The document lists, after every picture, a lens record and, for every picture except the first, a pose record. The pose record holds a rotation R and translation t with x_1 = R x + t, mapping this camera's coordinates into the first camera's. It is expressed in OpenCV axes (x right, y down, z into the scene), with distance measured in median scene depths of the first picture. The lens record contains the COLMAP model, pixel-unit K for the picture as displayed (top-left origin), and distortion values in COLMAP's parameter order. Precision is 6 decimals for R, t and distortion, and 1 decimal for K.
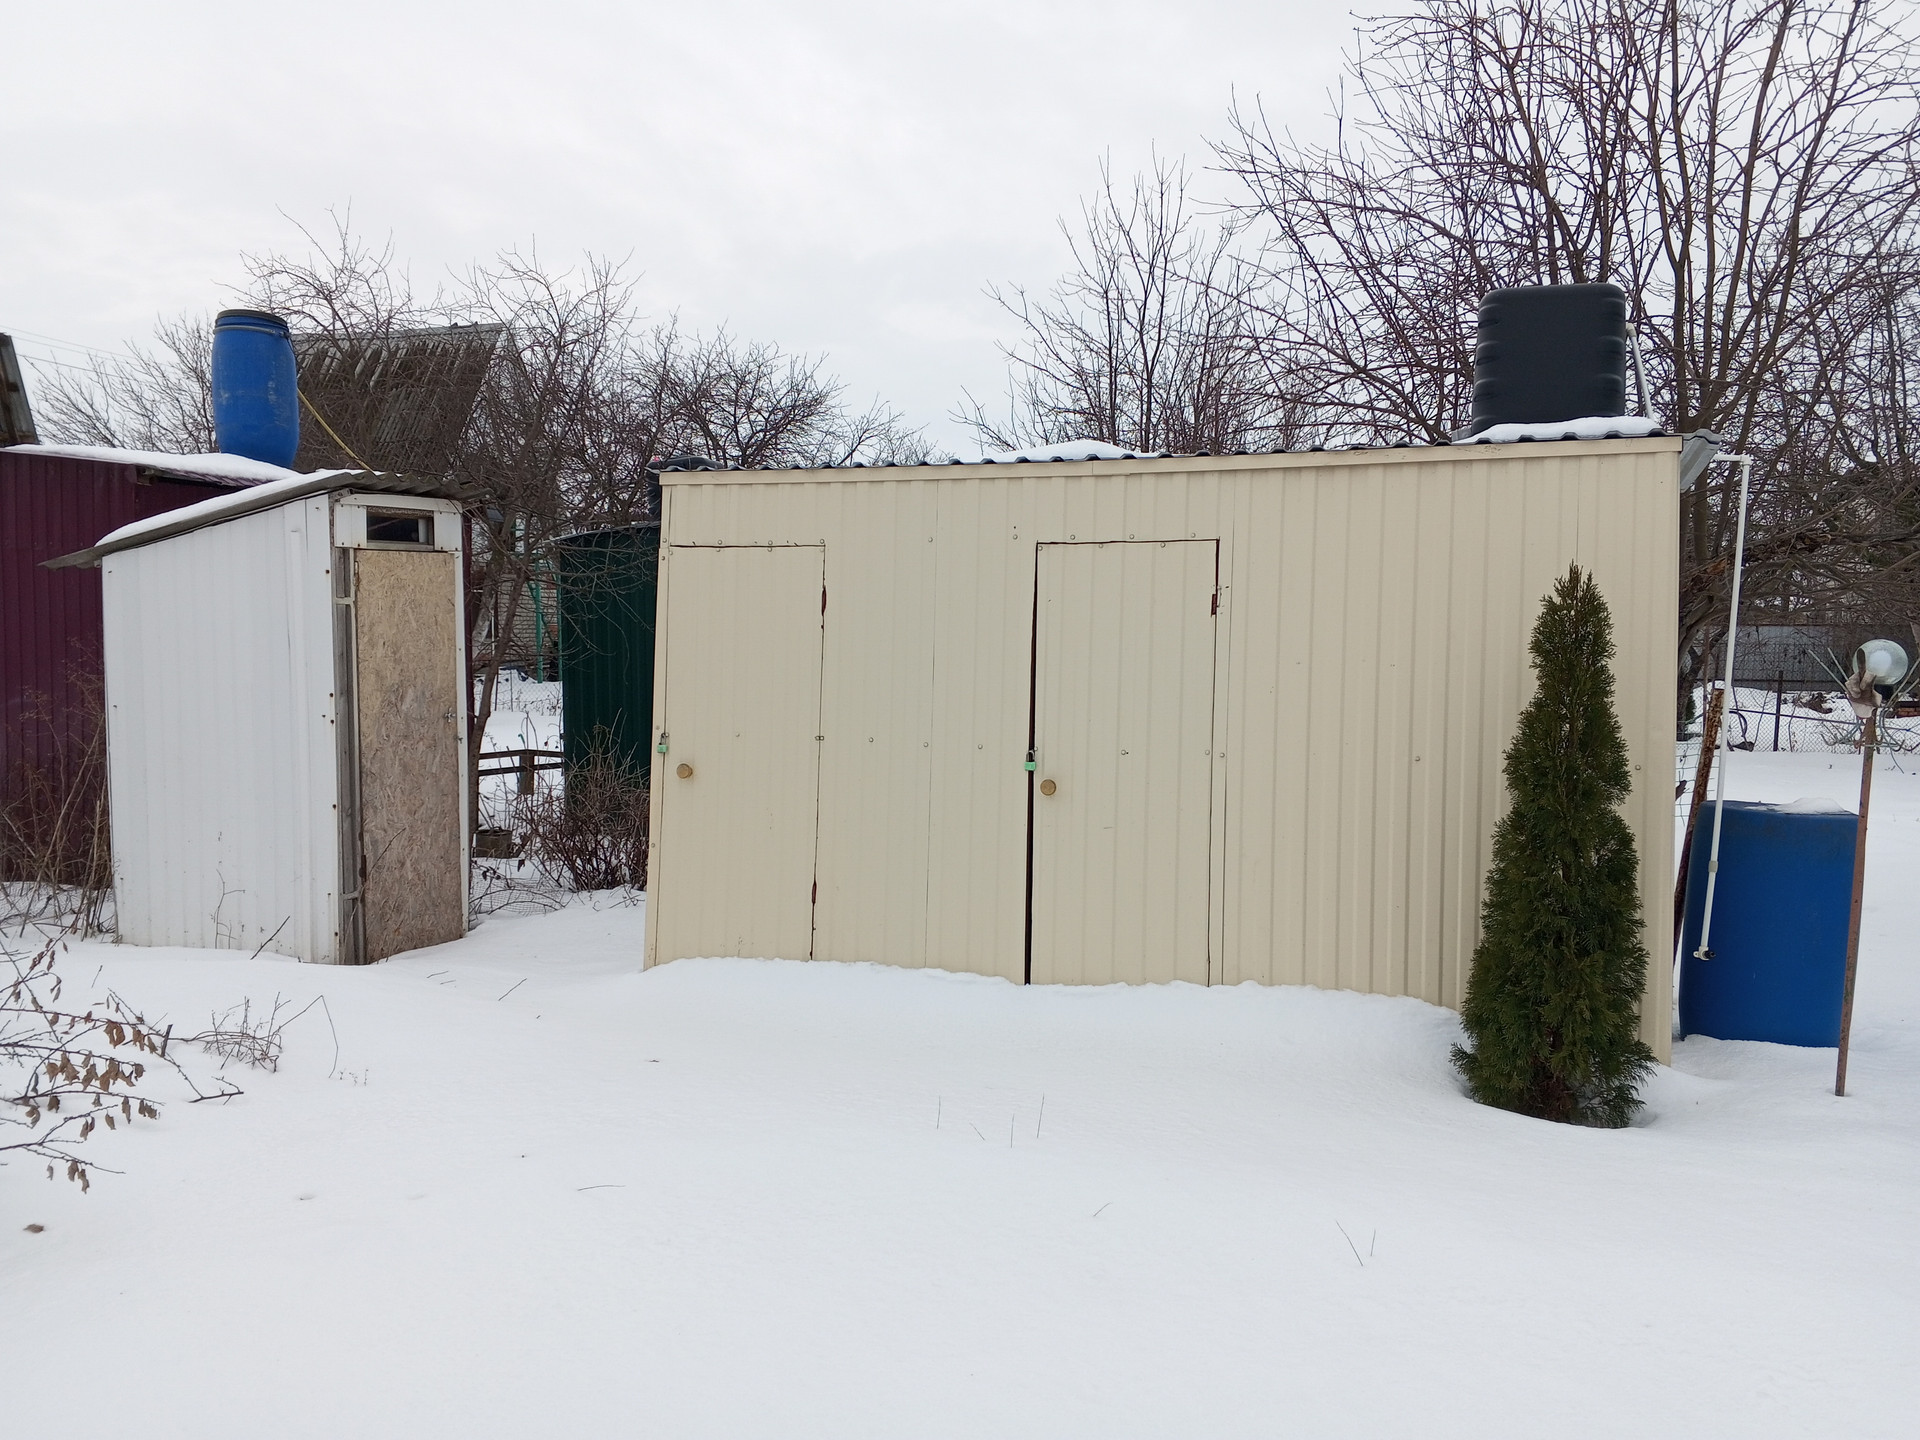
lens RADIAL K [[1474.5, 0, 960.0], [0, 1474.5, 720.0], [0, 0, 1]] dist [0.164419, -0.356119]
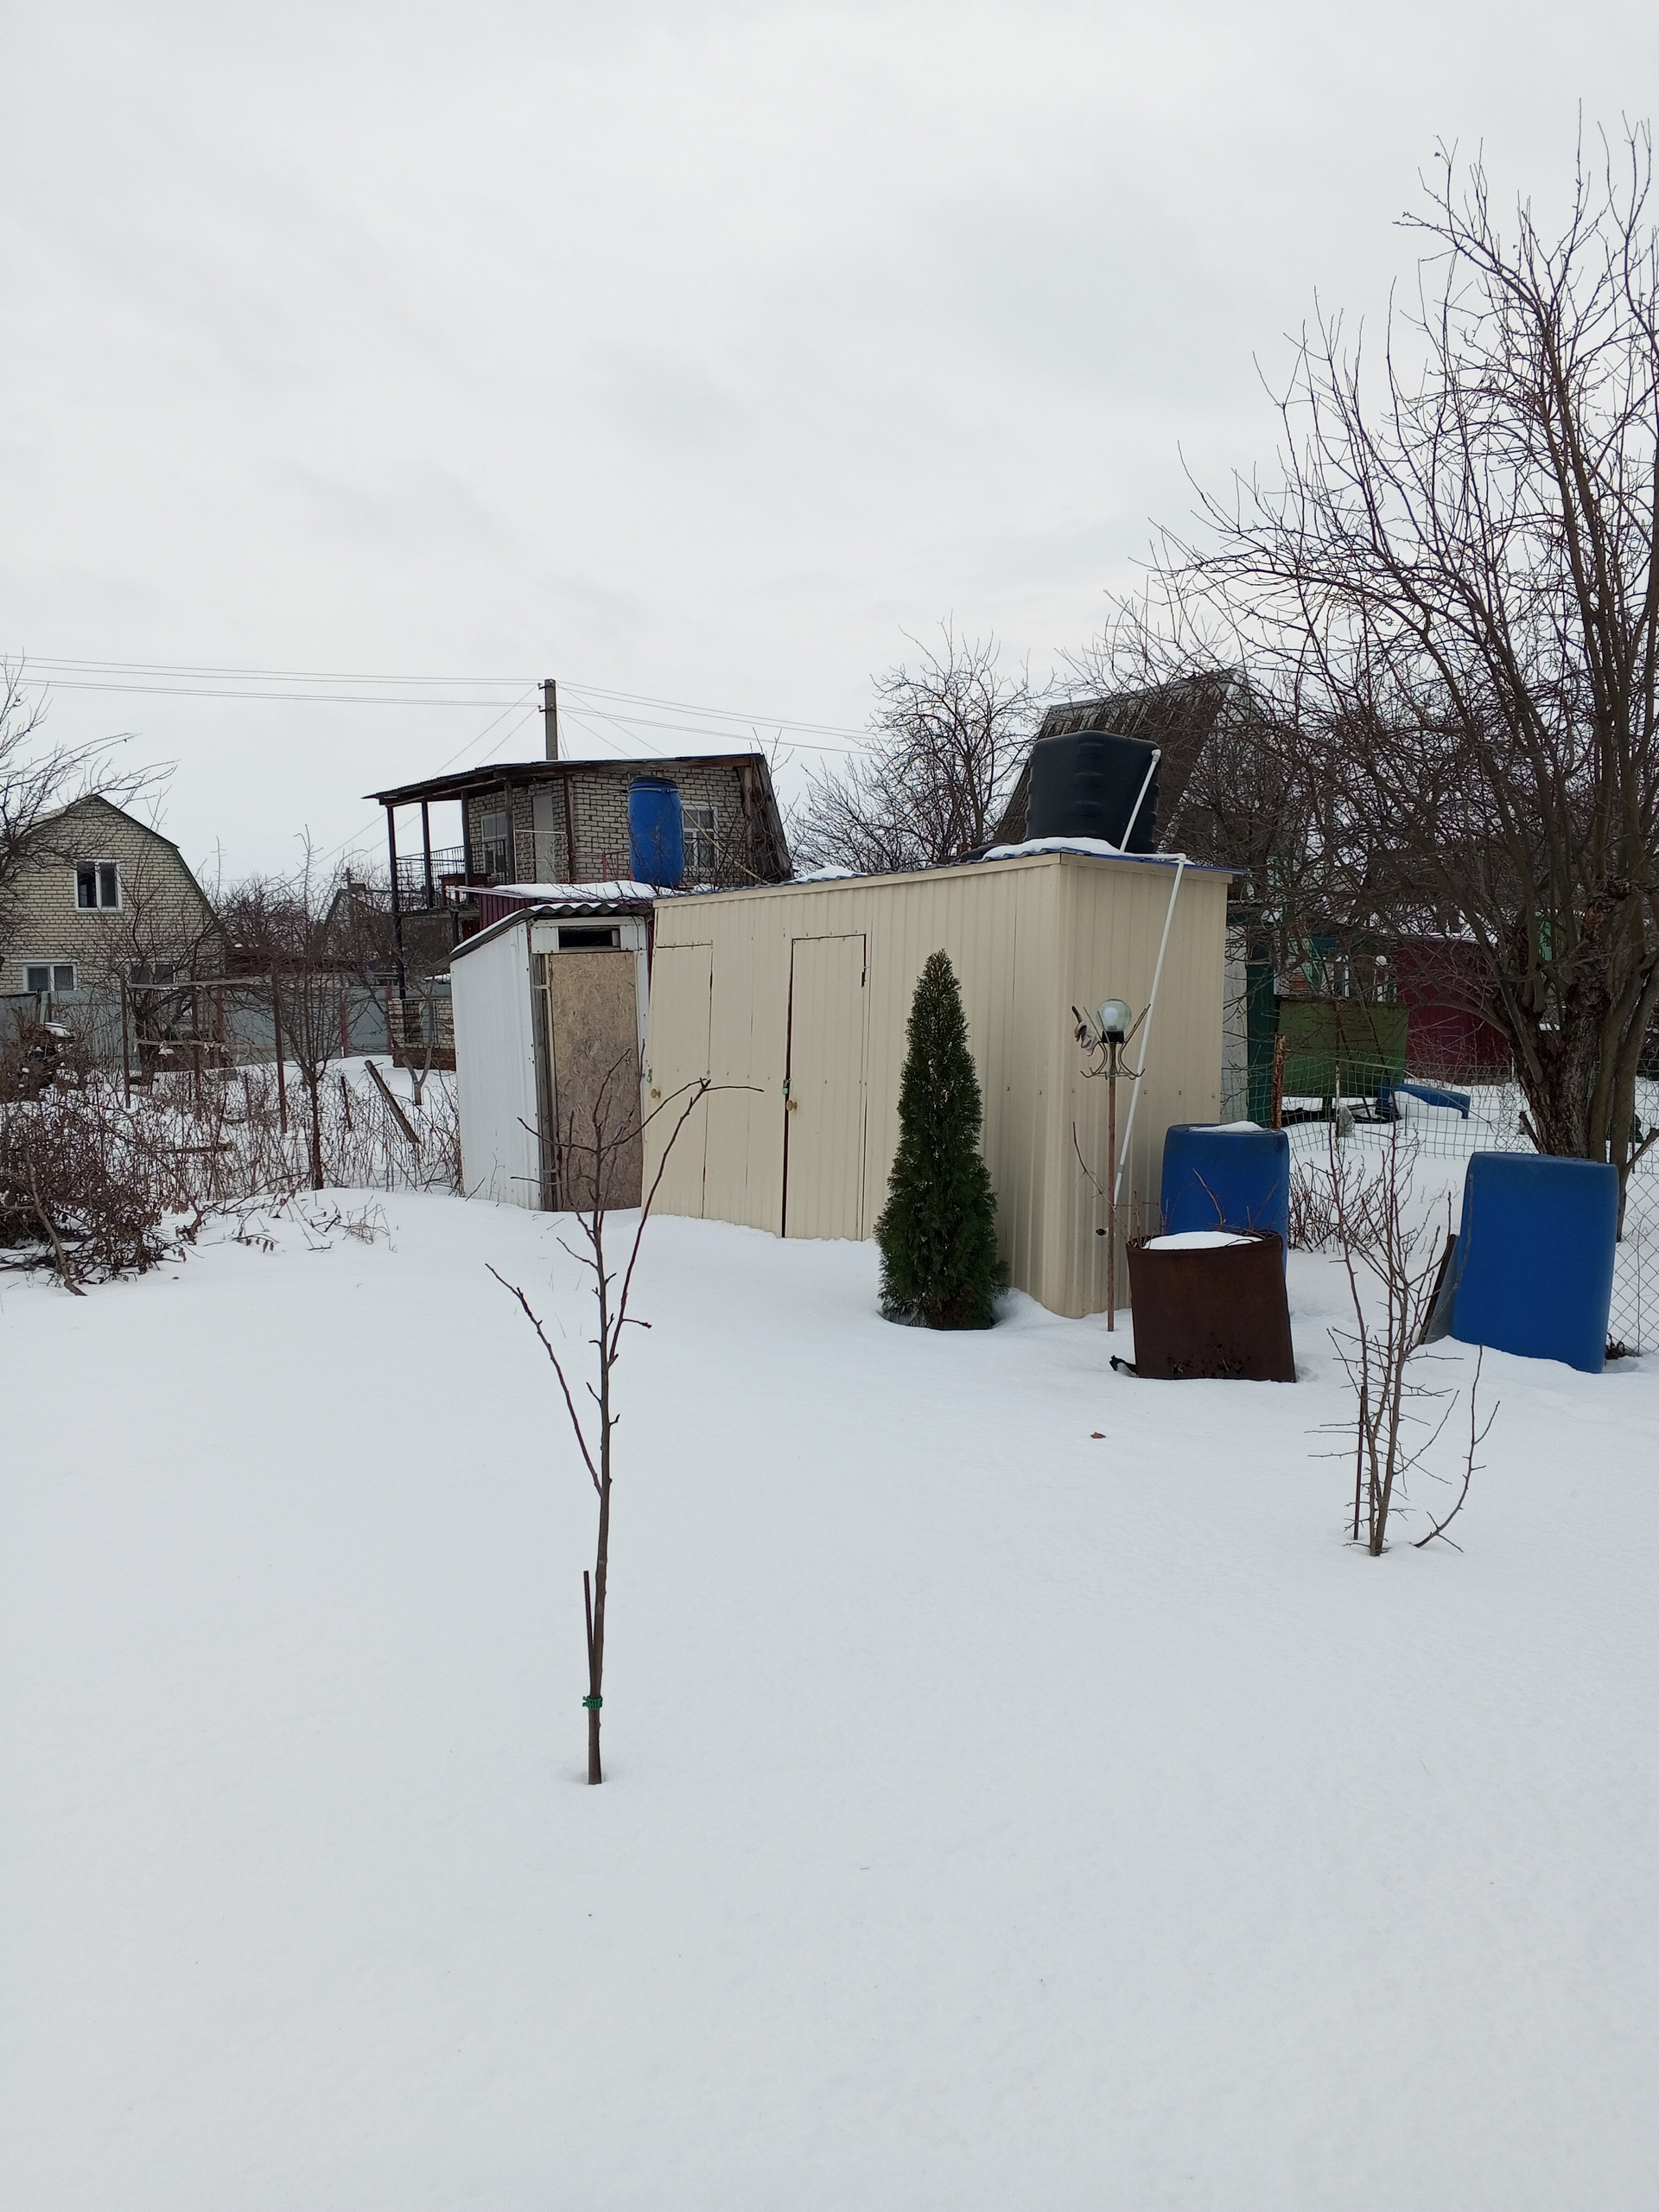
lens RADIAL K [[1718.9, 0, 900.8], [0, 1718.9, 1112.0], [0, 0, 1]] dist [0.001634, -0.030183]
pose [[0.823049, 0.016325, -0.567736, 0.962417], [-0.005624, 0.999772, 0.020595, 0.014283], [0.567943, -0.013757, 0.822953, -0.299267]]
